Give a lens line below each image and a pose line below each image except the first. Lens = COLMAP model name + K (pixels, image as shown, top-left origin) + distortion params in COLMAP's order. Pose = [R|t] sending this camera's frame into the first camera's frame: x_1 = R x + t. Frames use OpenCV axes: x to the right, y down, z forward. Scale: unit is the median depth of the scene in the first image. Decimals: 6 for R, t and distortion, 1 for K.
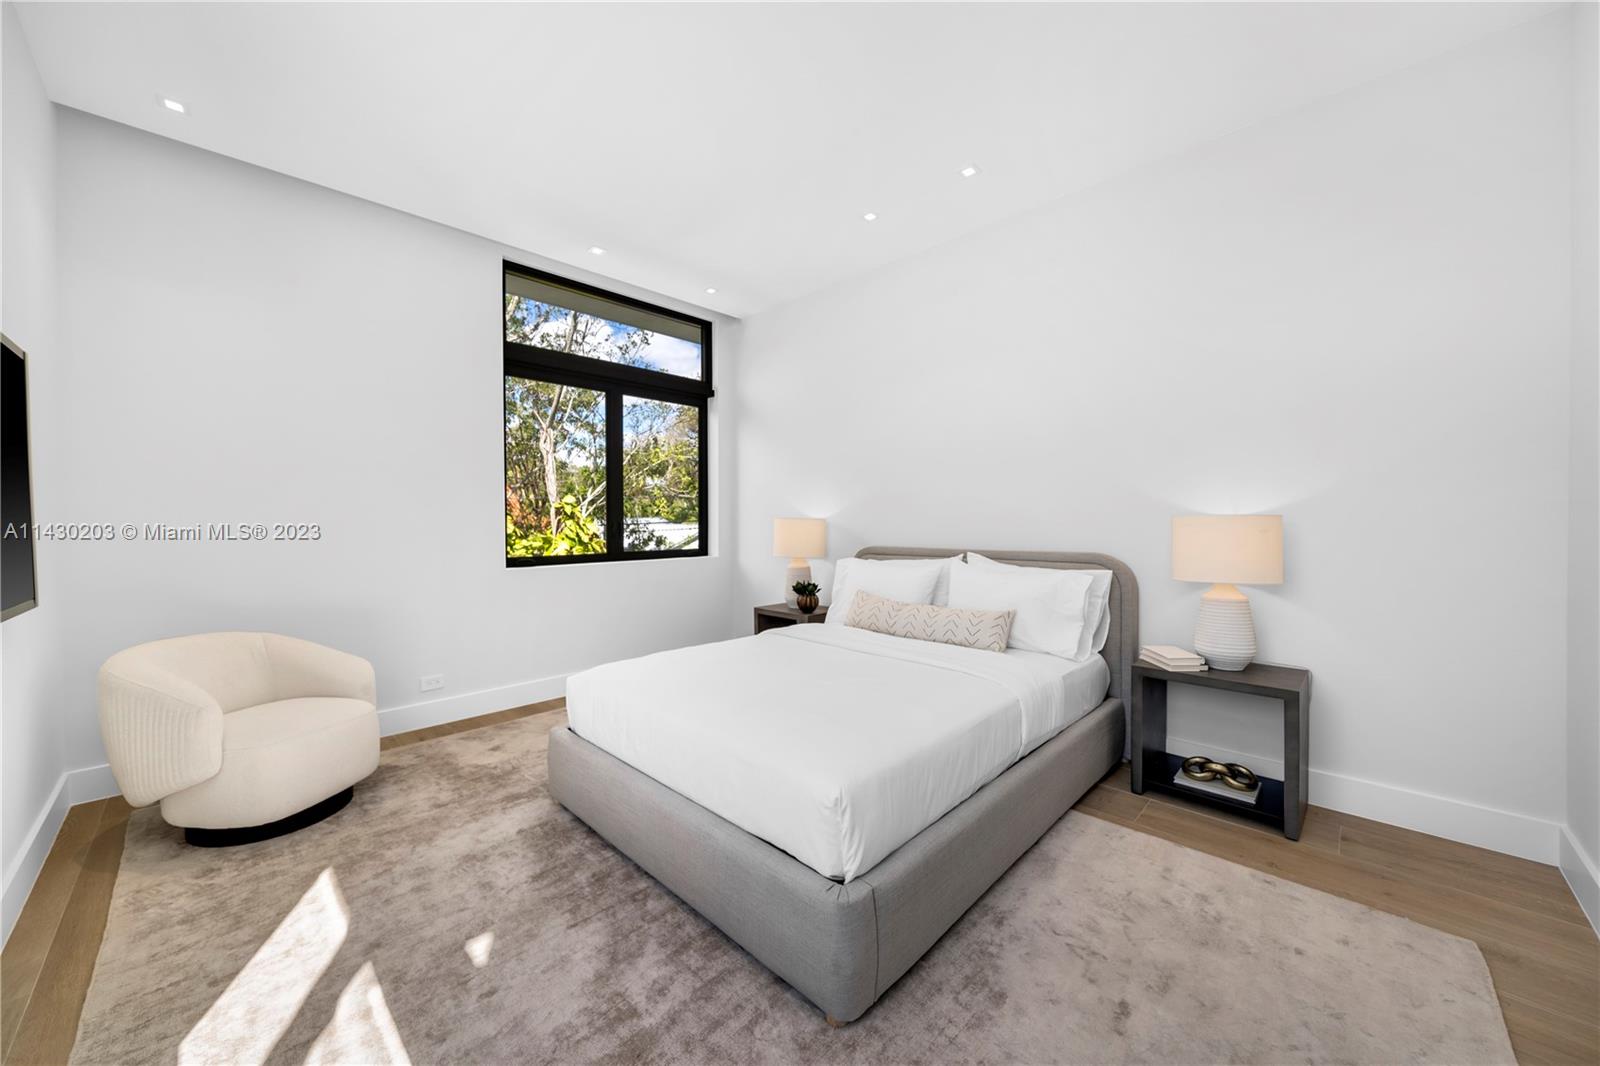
lens RADIAL K [[586.0, 0, 800.0], [0, 586.0, 533.0], [0, 0, 1]] dist [-0.001416, -0.000221]
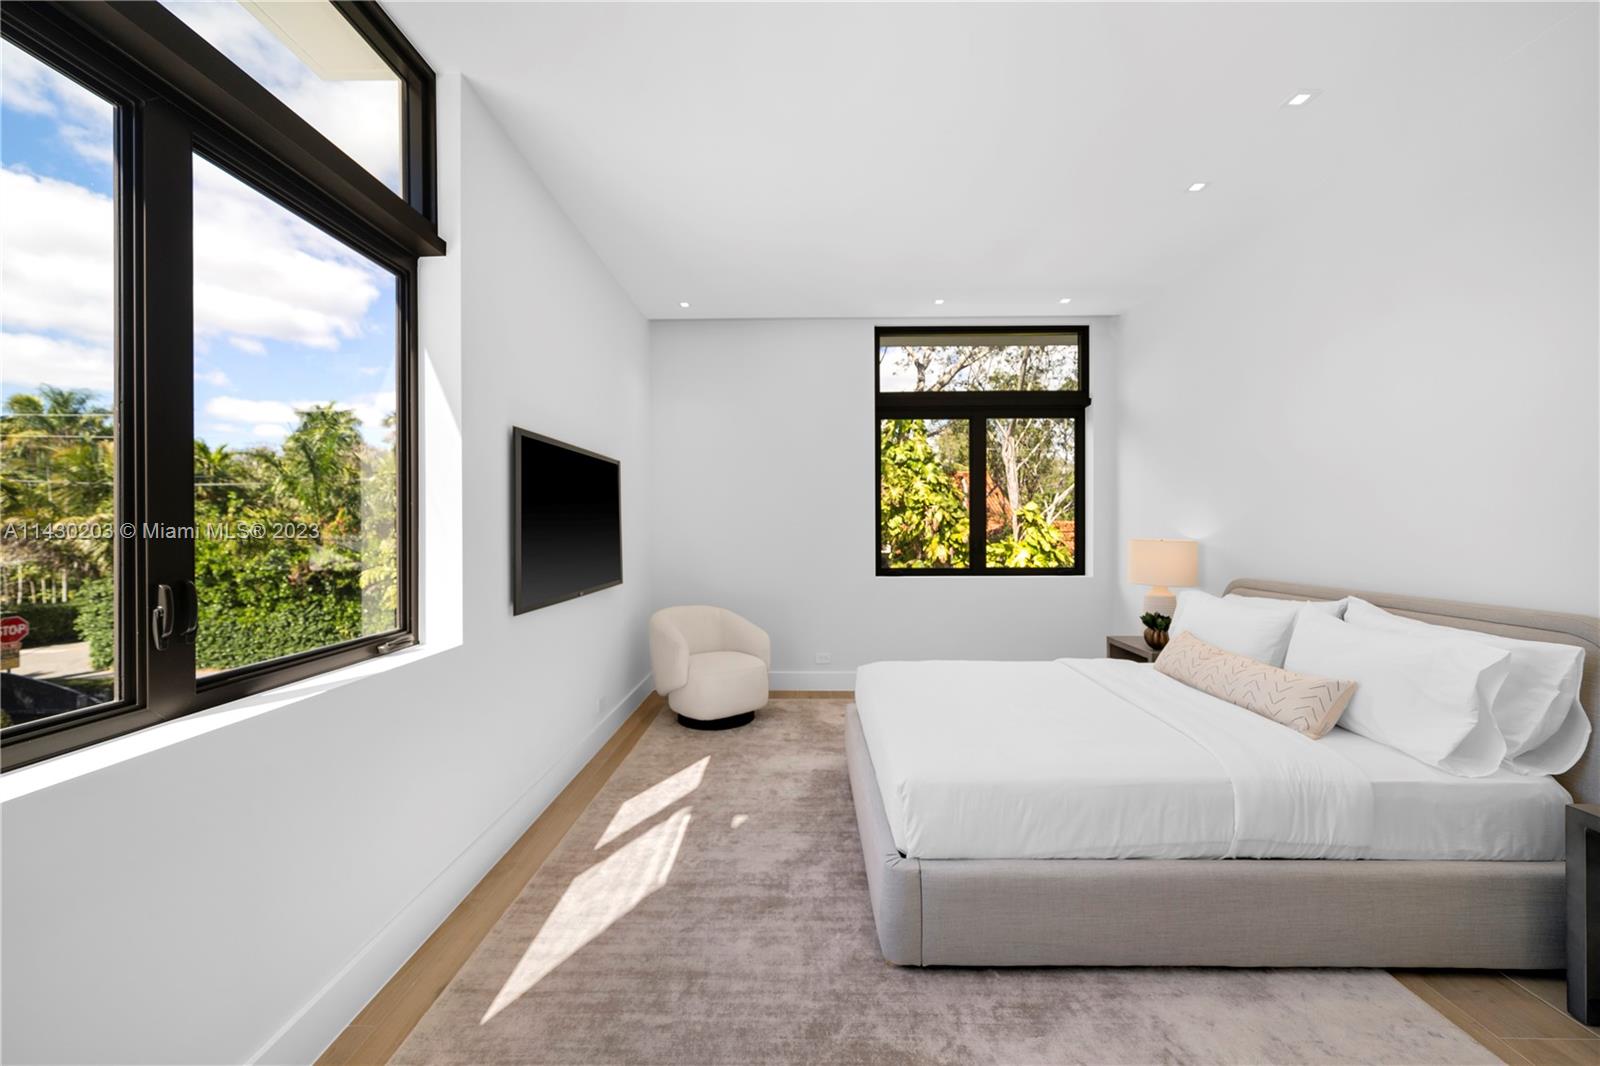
lens RADIAL K [[637.5, 0, 800.0], [0, 637.5, 533.0], [0, 0, 1]] dist [0.000380, -0.000265]
pose [[0.678260, 0.014063, -0.734688, 0.542830], [-0.015302, 0.999870, 0.005012, -0.051447], [0.734663, 0.007843, 0.678387, -0.044789]]
